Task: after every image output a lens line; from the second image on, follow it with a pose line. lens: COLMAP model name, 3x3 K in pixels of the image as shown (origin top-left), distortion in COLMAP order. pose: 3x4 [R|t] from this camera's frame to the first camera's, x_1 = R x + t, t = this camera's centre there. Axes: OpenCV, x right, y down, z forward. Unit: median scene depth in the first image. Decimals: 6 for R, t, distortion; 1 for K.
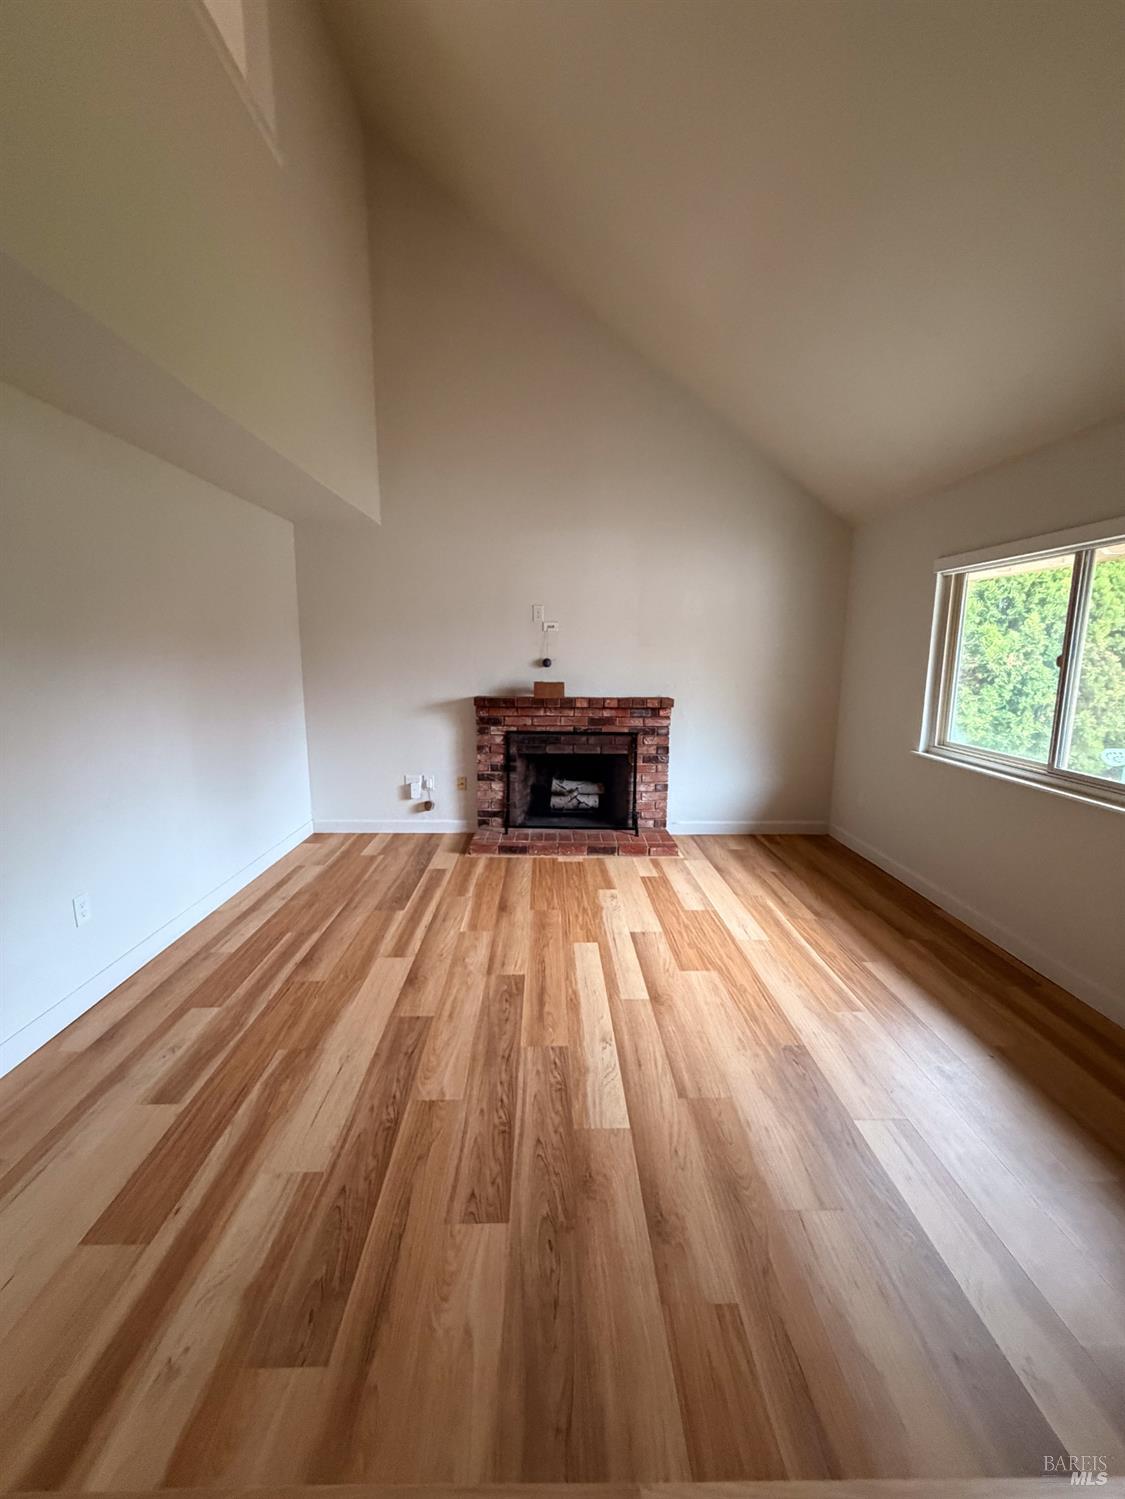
lens RADIAL K [[597.4, 0, 560.2], [0, 597.4, 746.2], [0, 0, 1]] dist [0.001175, -0.000247]
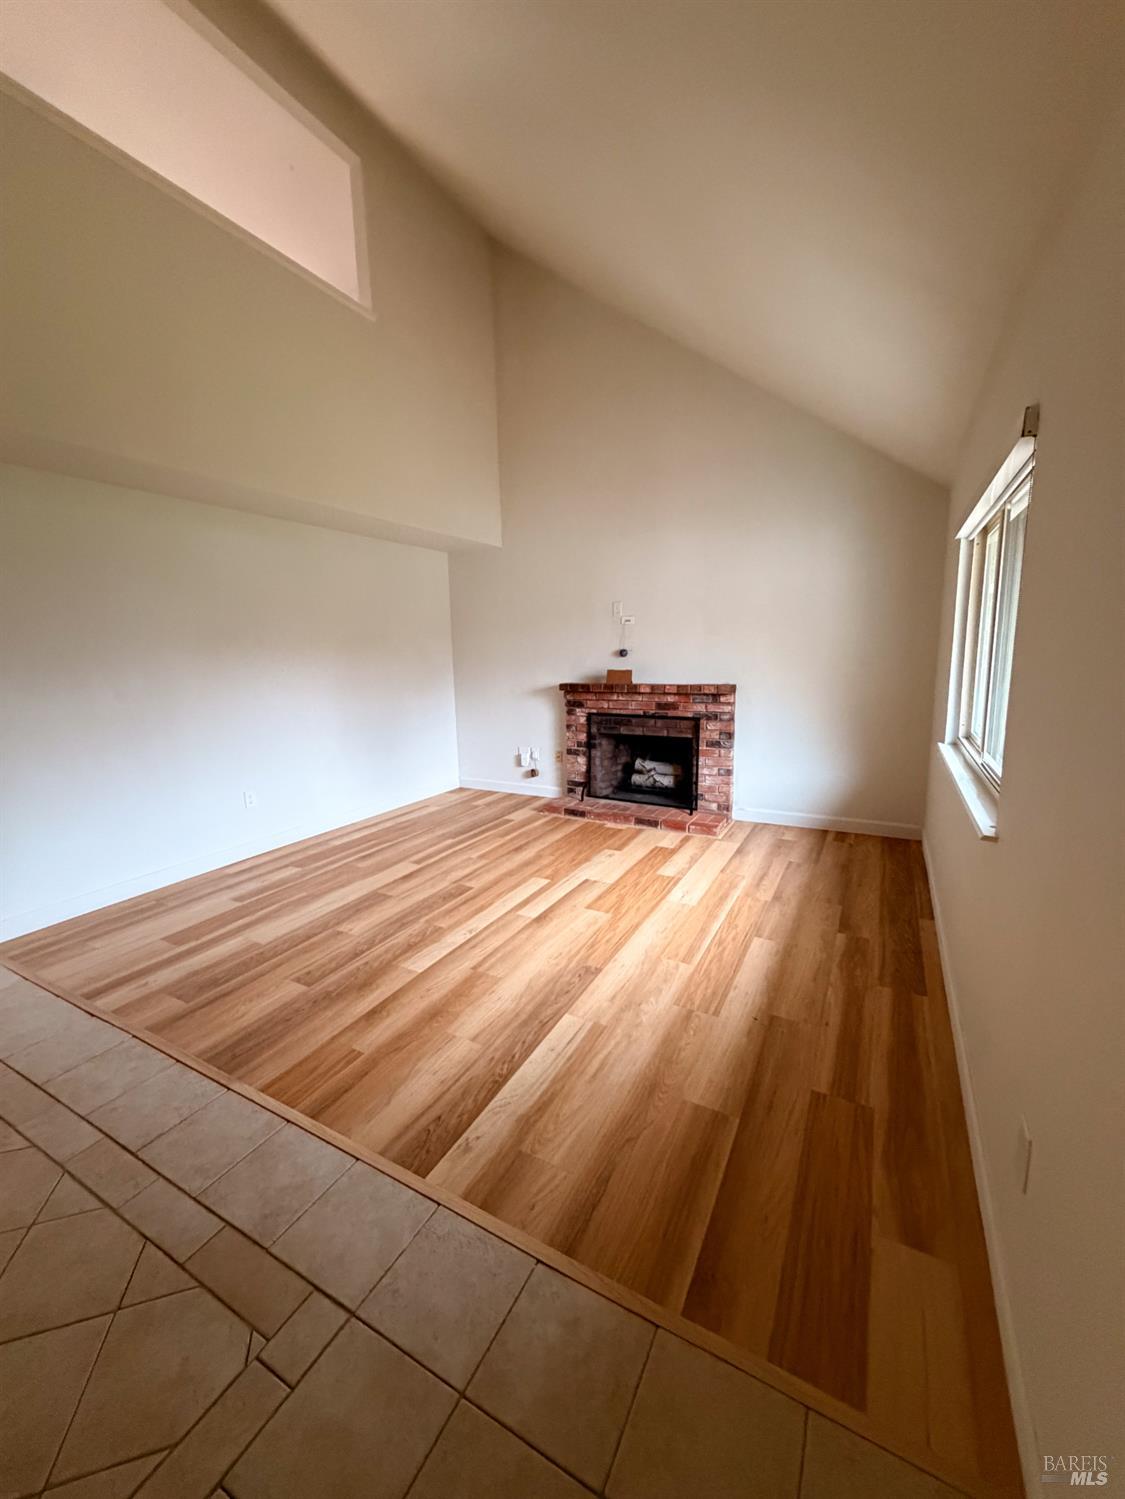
lens RADIAL K [[597.4, 0, 560.2], [0, 597.4, 746.2], [0, 0, 1]] dist [0.001175, -0.000247]
pose [[0.868706, 0.054186, -0.492356, 0.502491], [-0.053015, 0.998460, 0.016347, 0.026823], [0.492483, 0.011901, 0.870241, -0.039783]]
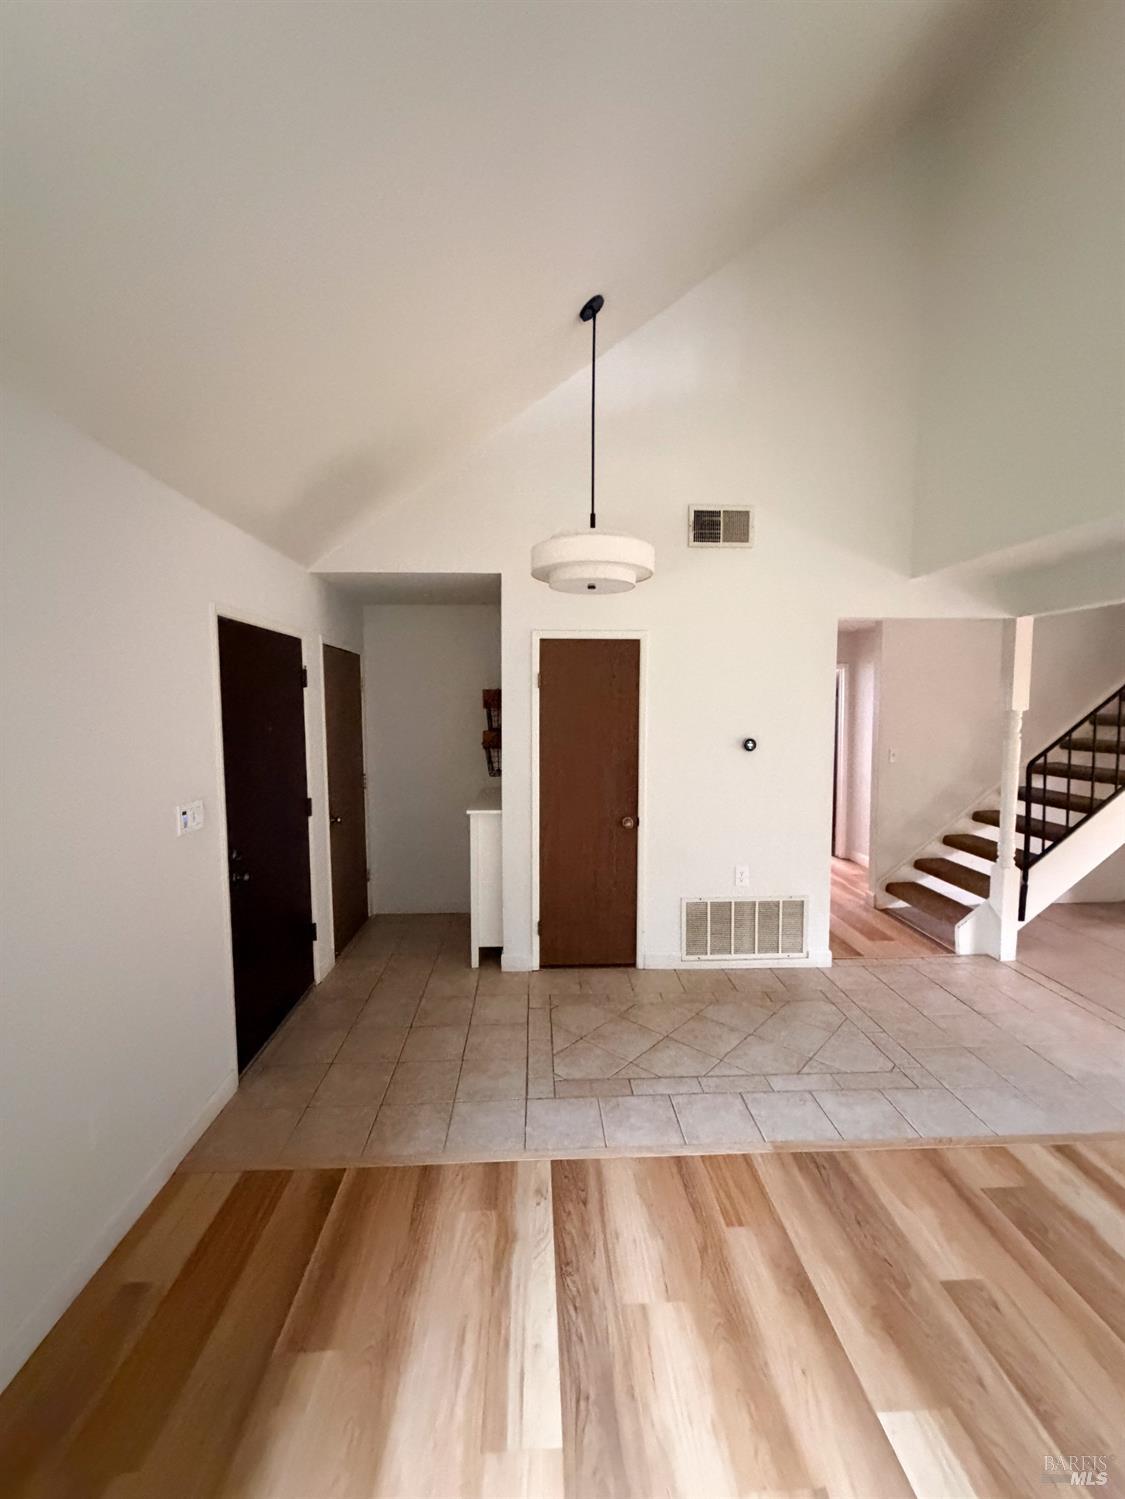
lens RADIAL K [[597.4, 0, 560.2], [0, 597.4, 746.2], [0, 0, 1]] dist [0.001175, -0.000247]
pose [[-0.999700, -0.004781, -0.024032, 0.243816], [-0.010130, 0.973681, 0.227689, -0.147956], [0.022311, 0.227864, -0.973437, 0.706228]]
